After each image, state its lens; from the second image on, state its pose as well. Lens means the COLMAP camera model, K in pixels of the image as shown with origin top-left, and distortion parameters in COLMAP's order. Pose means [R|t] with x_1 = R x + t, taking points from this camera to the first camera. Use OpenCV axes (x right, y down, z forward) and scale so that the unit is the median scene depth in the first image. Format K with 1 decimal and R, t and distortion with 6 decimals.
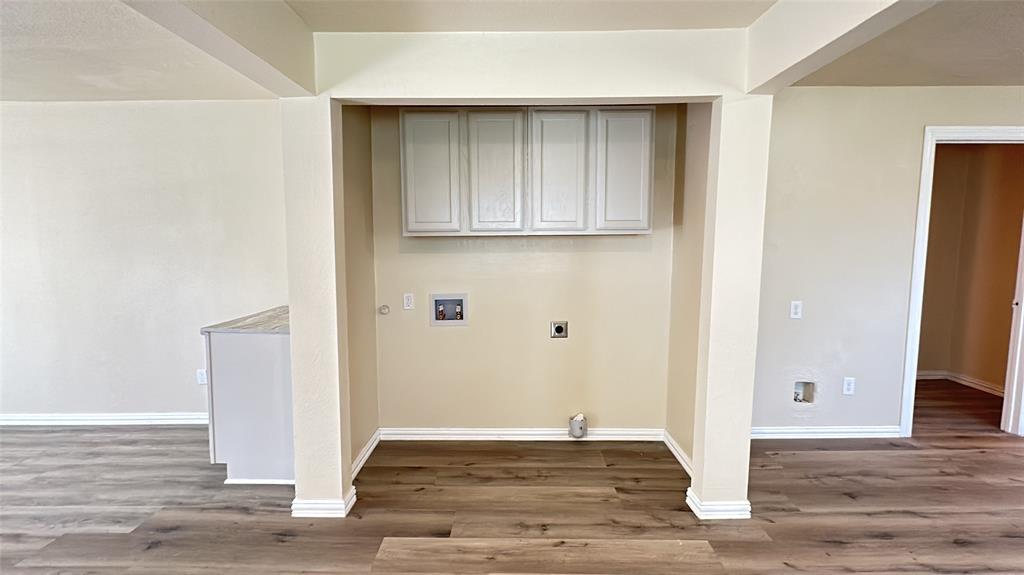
lens RADIAL K [[466.2, 0, 511.1], [0, 466.2, 286.9], [0, 0, 1]] dist [-0.006005, 0.002128]
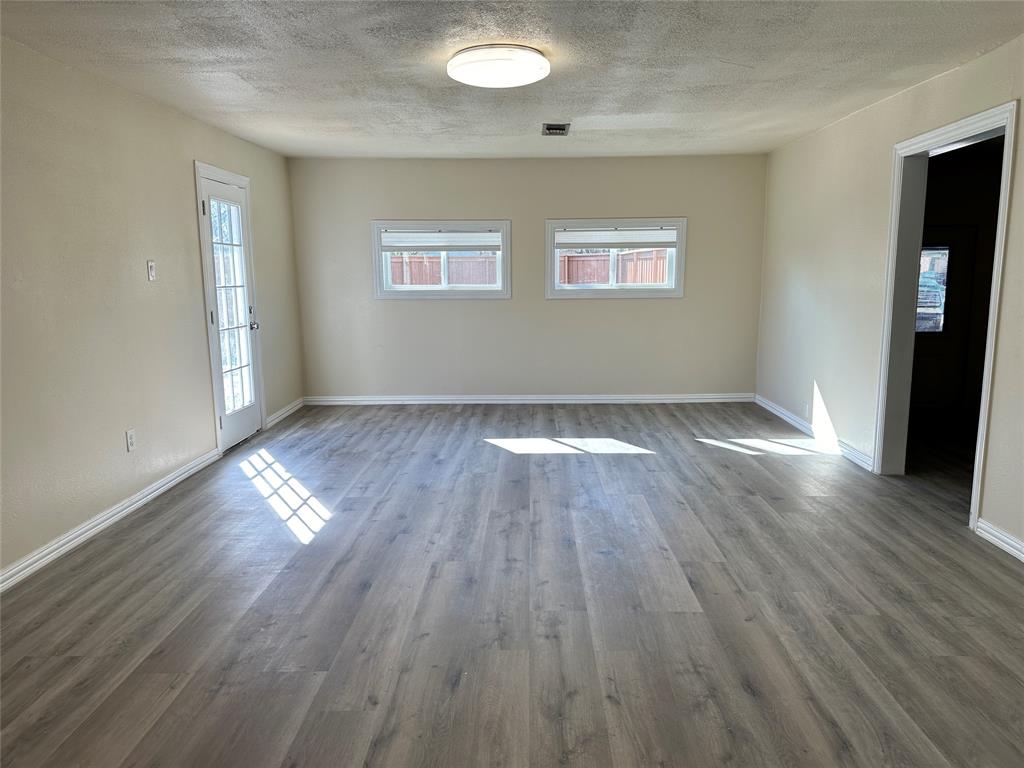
lens RADIAL K [[708.6, 0, 507.6], [0, 708.6, 381.8], [0, 0, 1]] dist [0.074564, -0.090842]
pose [[-0.027633, 0.165657, -0.985796, -0.172522], [-0.089851, 0.981769, 0.167499, -0.036867], [0.995572, 0.093203, -0.012245, 0.435409]]
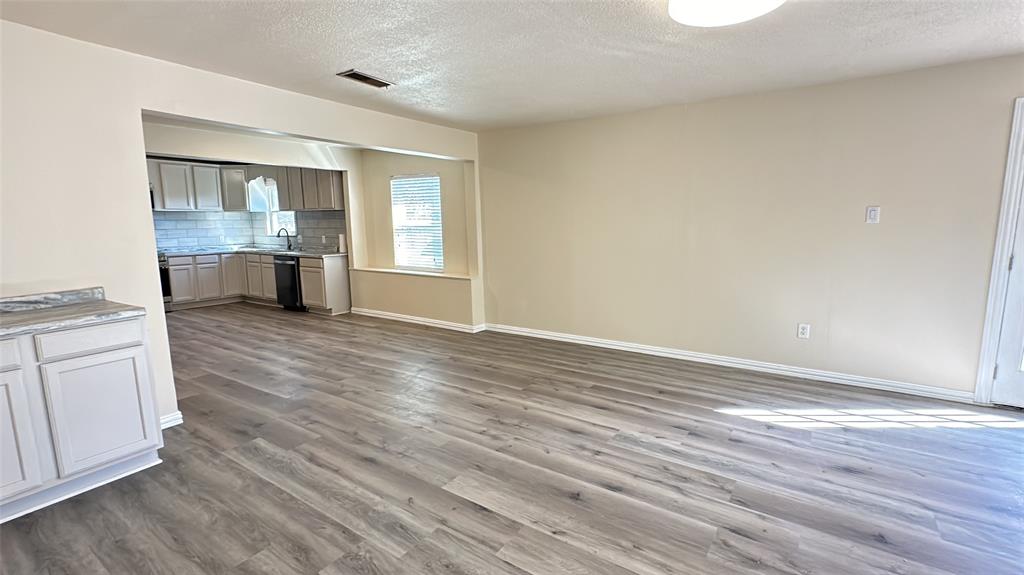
lens RADIAL K [[466.2, 0, 510.7], [0, 466.2, 288.8], [0, 0, 1]] dist [-0.006005, 0.002128]
pose [[-0.827253, -0.068239, 0.557670, -1.752498], [0.071681, 0.971665, 0.225230, -0.104151], [-0.557238, 0.226296, -0.798922, 1.292252]]
